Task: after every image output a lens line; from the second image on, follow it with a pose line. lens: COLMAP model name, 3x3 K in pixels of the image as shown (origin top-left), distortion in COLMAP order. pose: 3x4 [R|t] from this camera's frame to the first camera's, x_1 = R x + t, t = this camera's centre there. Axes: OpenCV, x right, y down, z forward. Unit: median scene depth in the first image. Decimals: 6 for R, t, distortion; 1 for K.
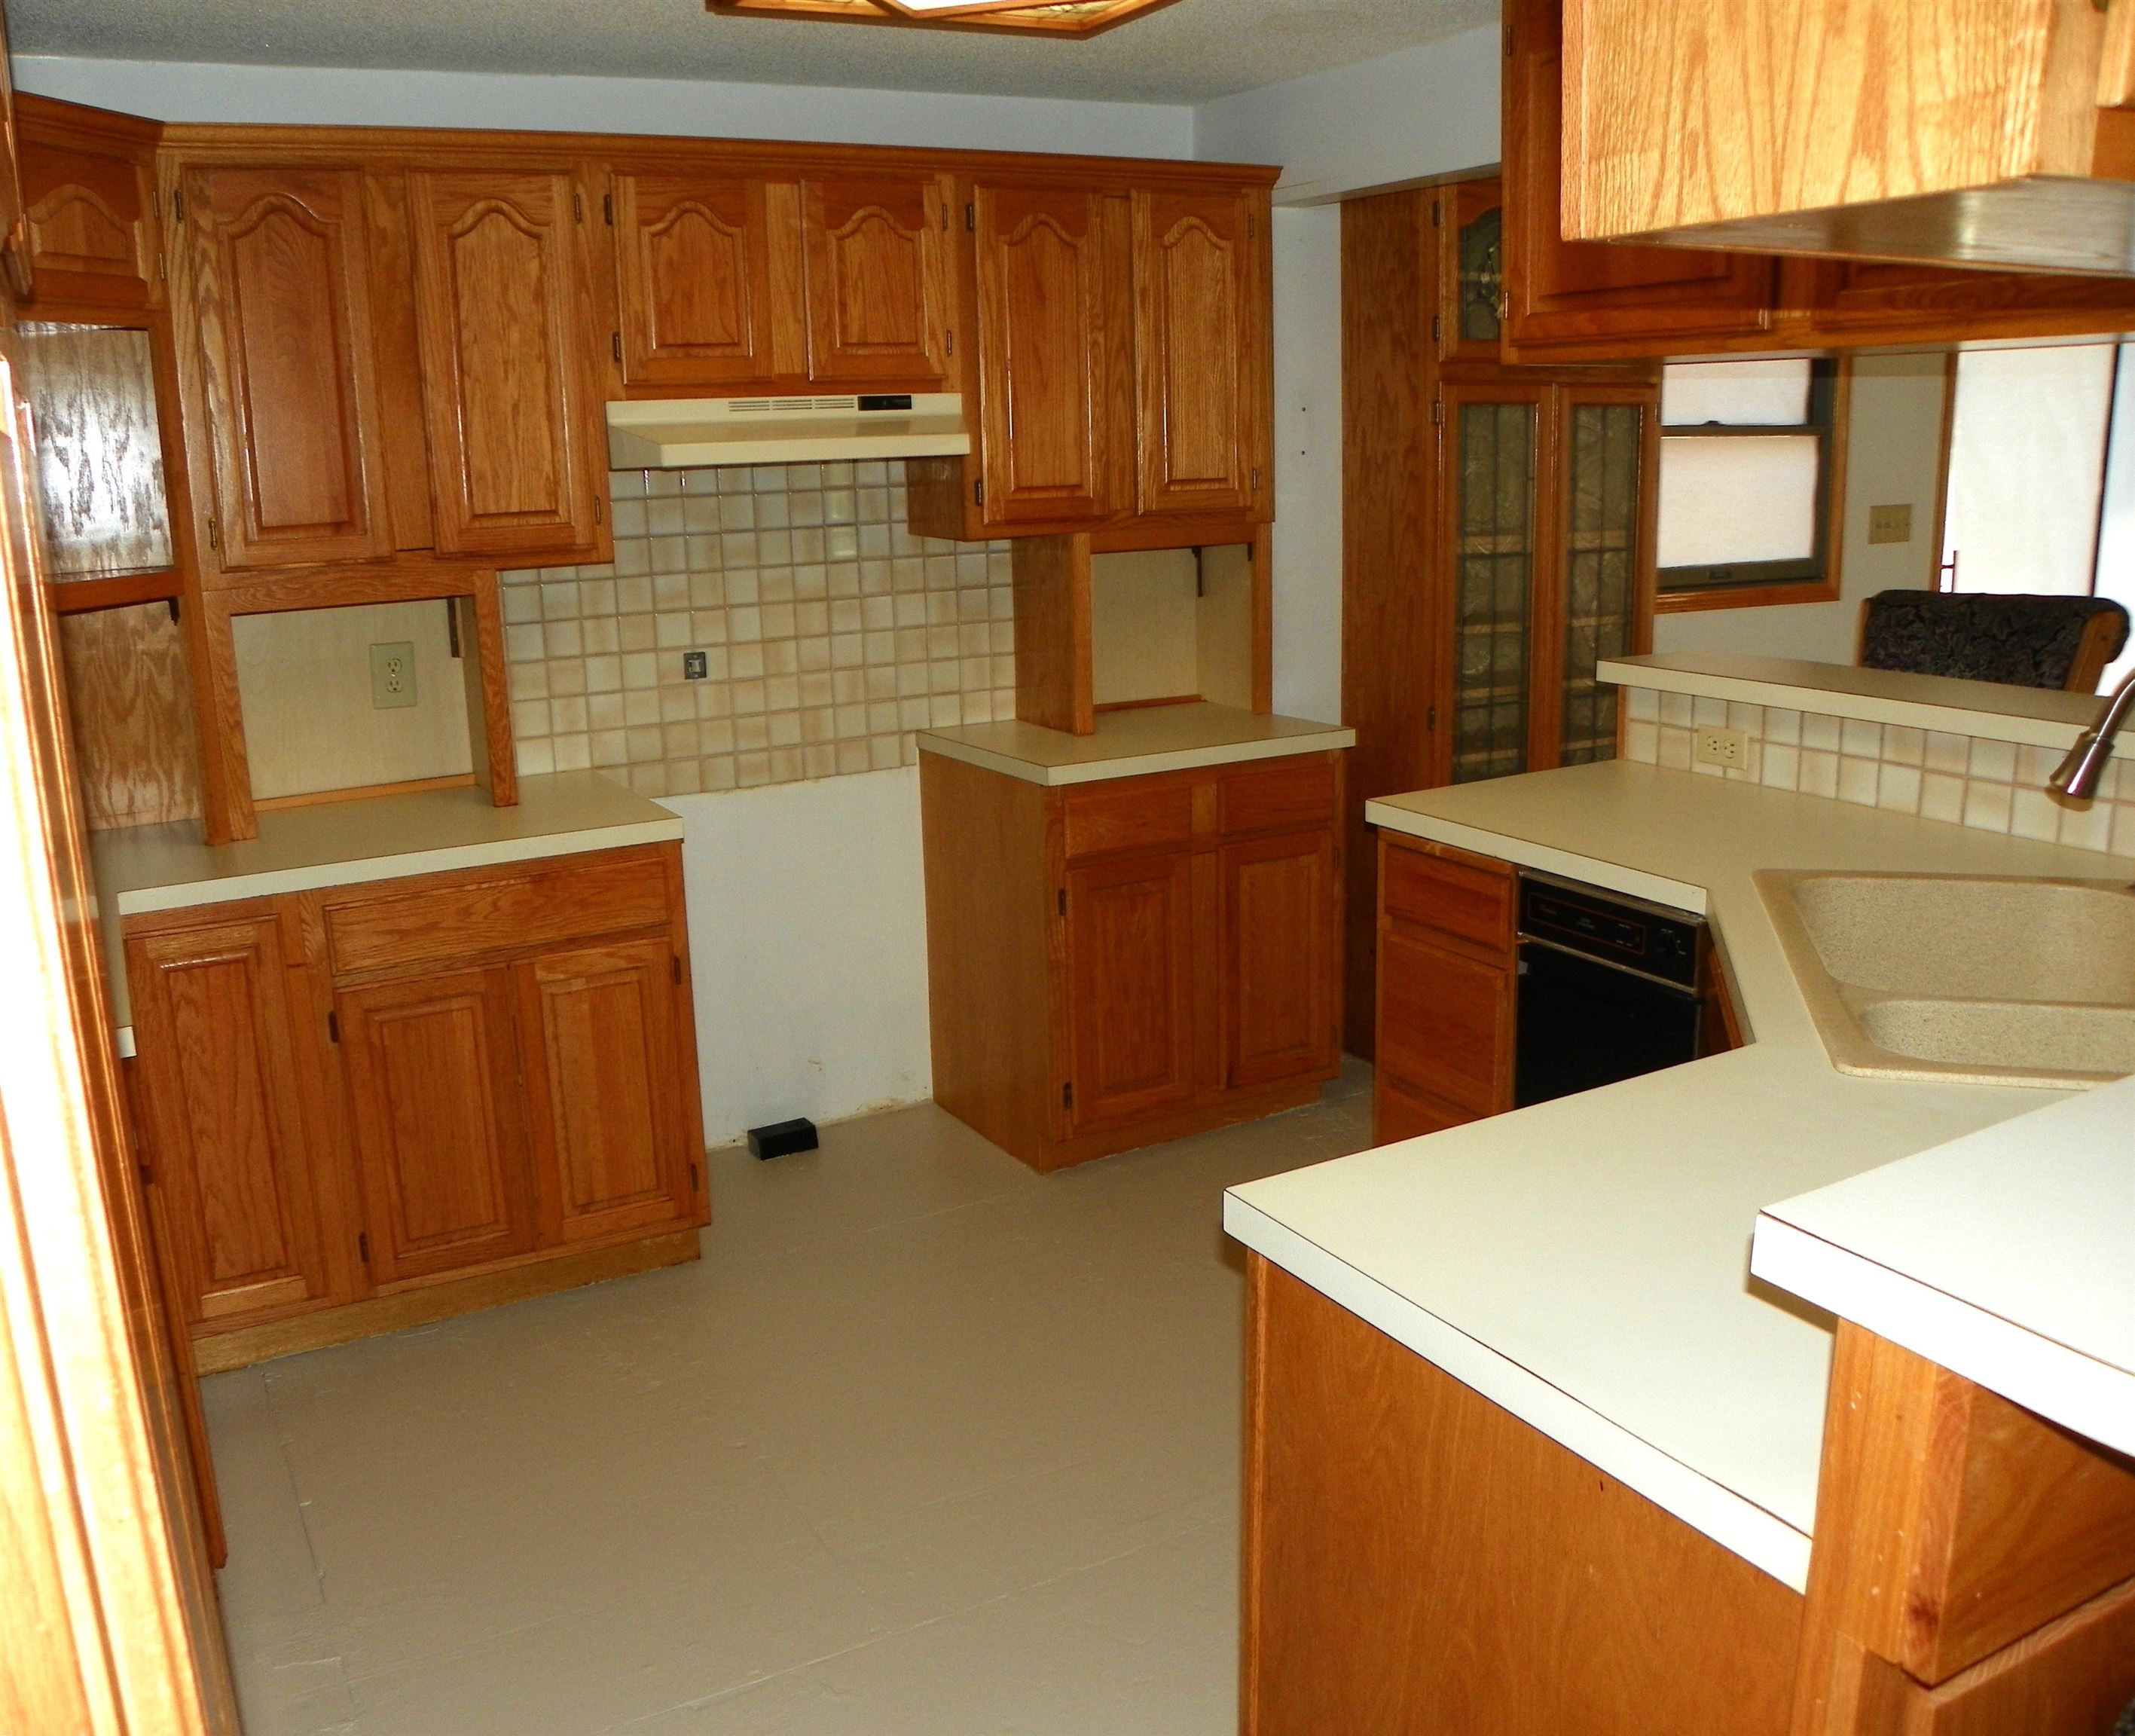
lens RADIAL K [[1878.6, 0, 1064.6], [0, 1878.6, 867.7], [0, 0, 1]] dist [-0.012900, -0.001692]
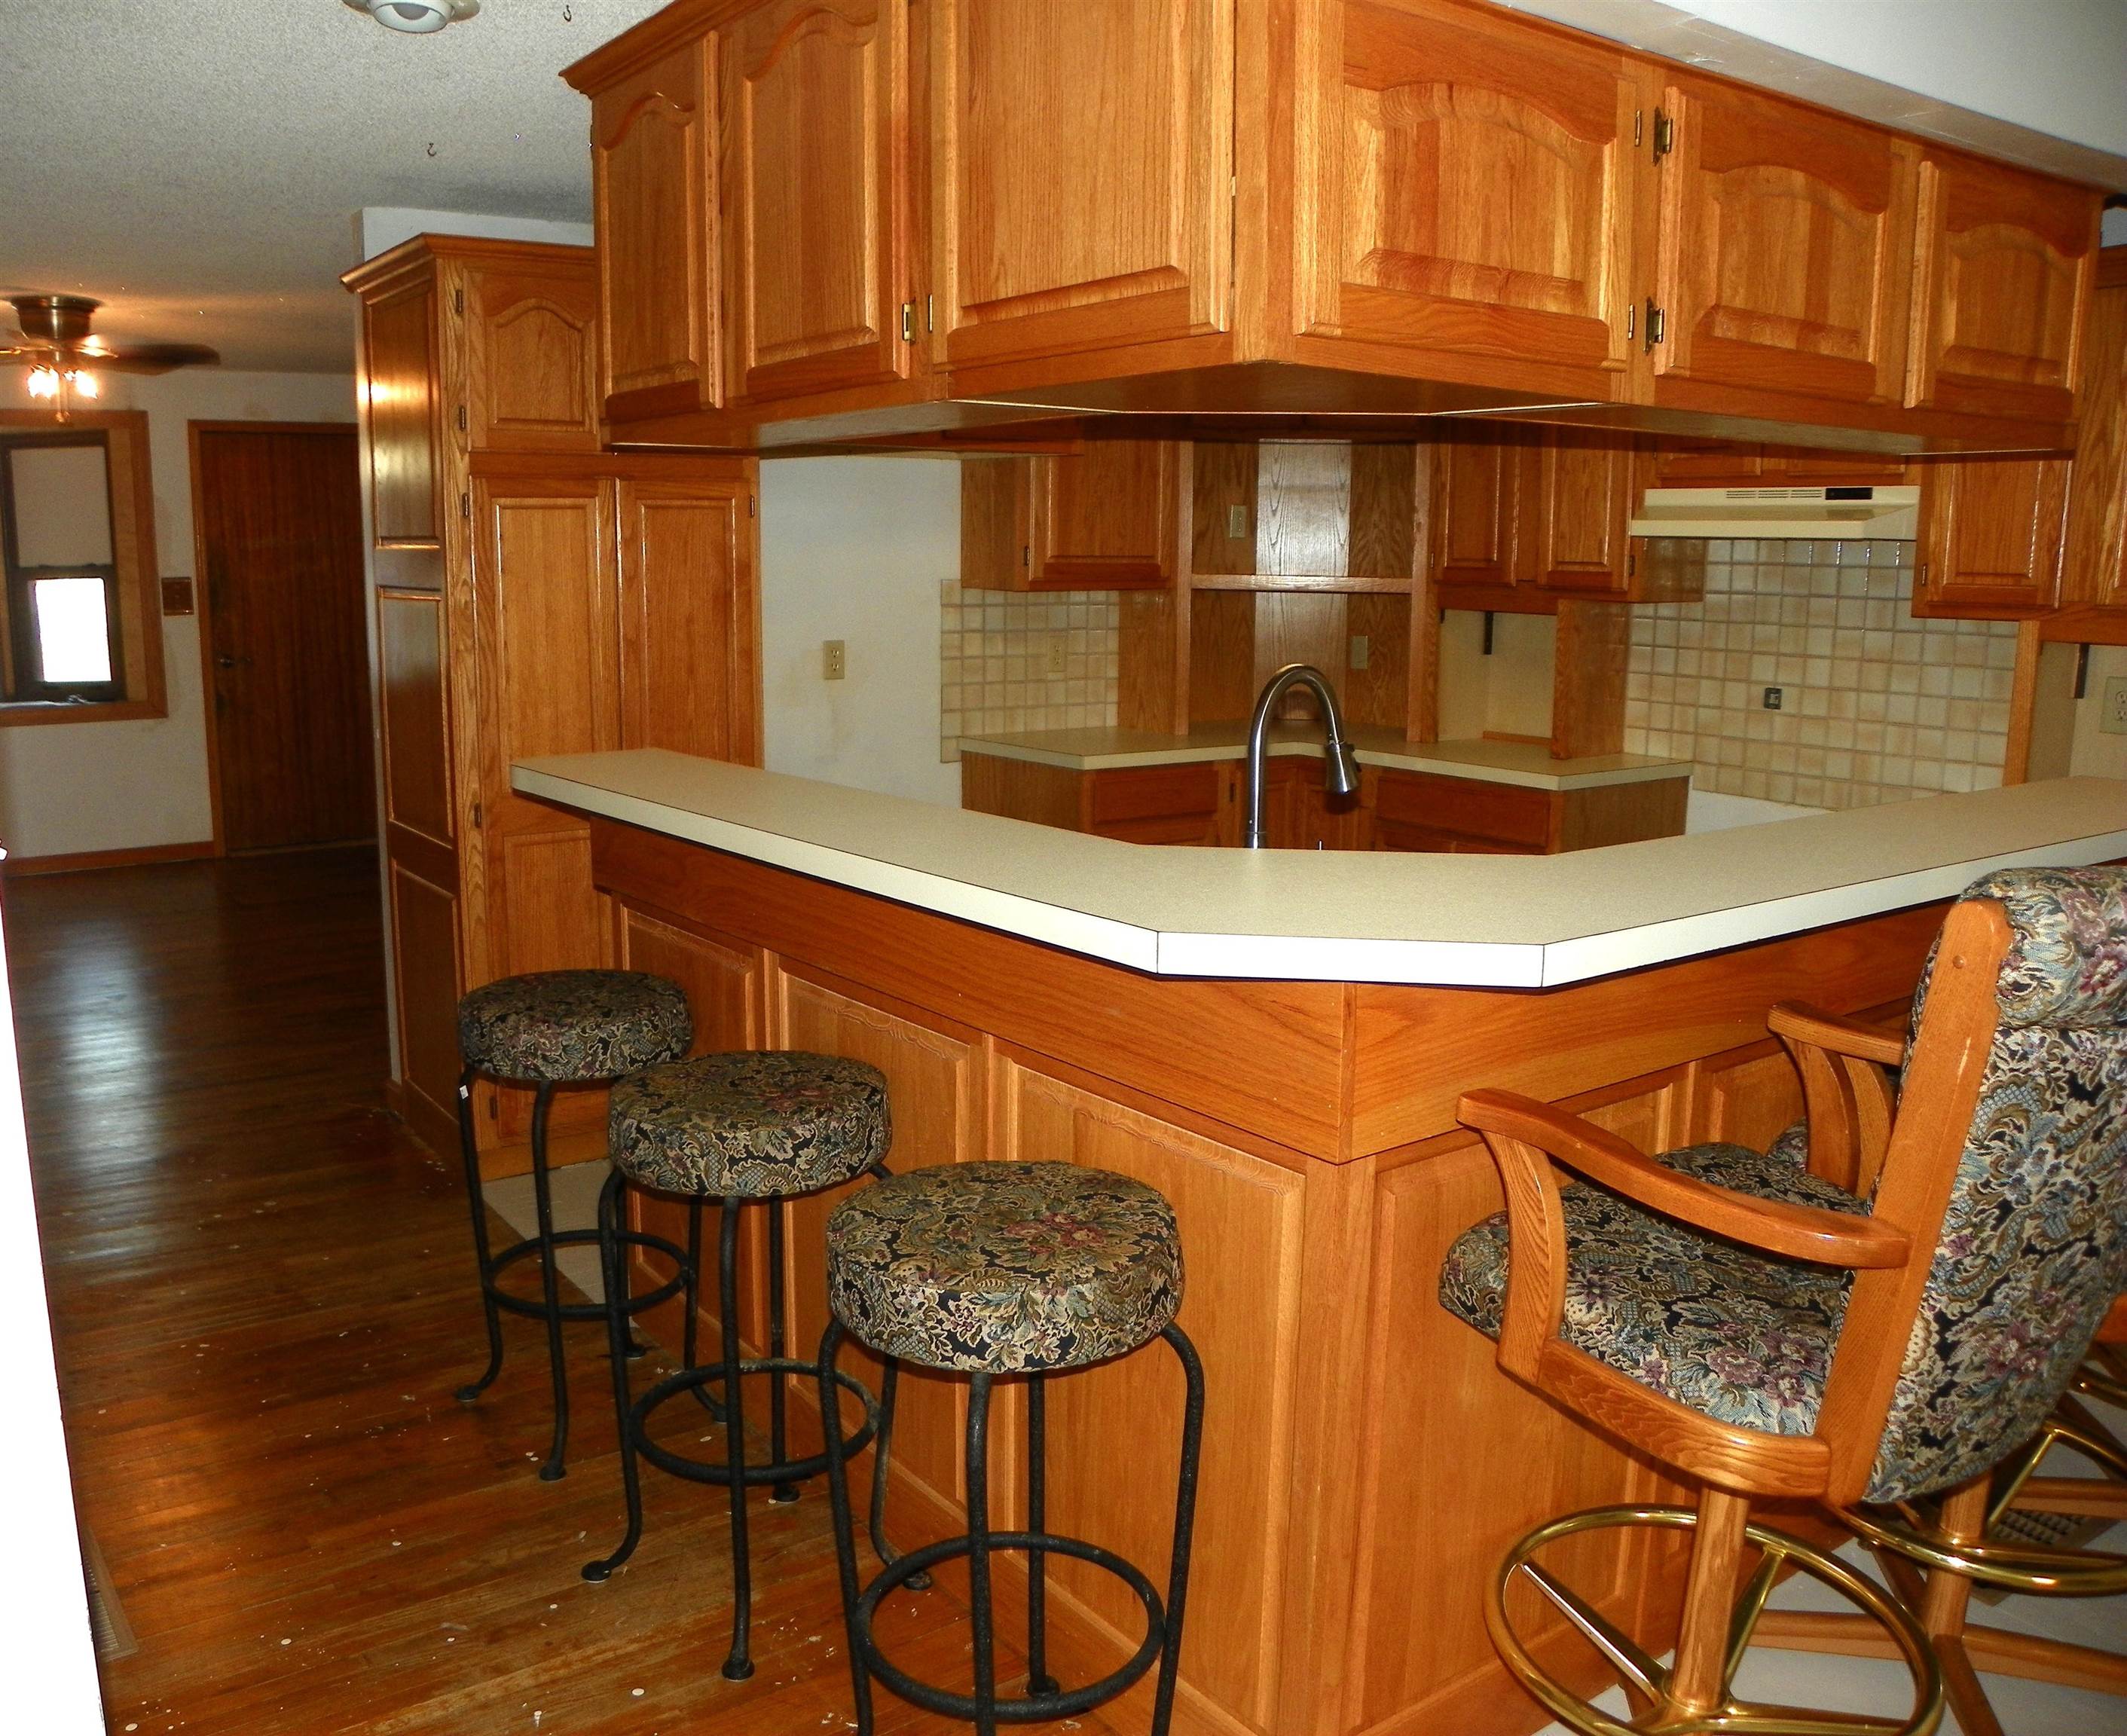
lens RADIAL K [[1741.2, 0, 1051.3], [0, 1741.2, 860.3], [0, 0, 1]] dist [-0.110350, 0.033994]
pose [[0.120595, 0.208601, -0.970537, 0.877009], [-0.234211, 0.956051, 0.176385, -0.092325], [0.964677, 0.206039, 0.164152, 0.367222]]
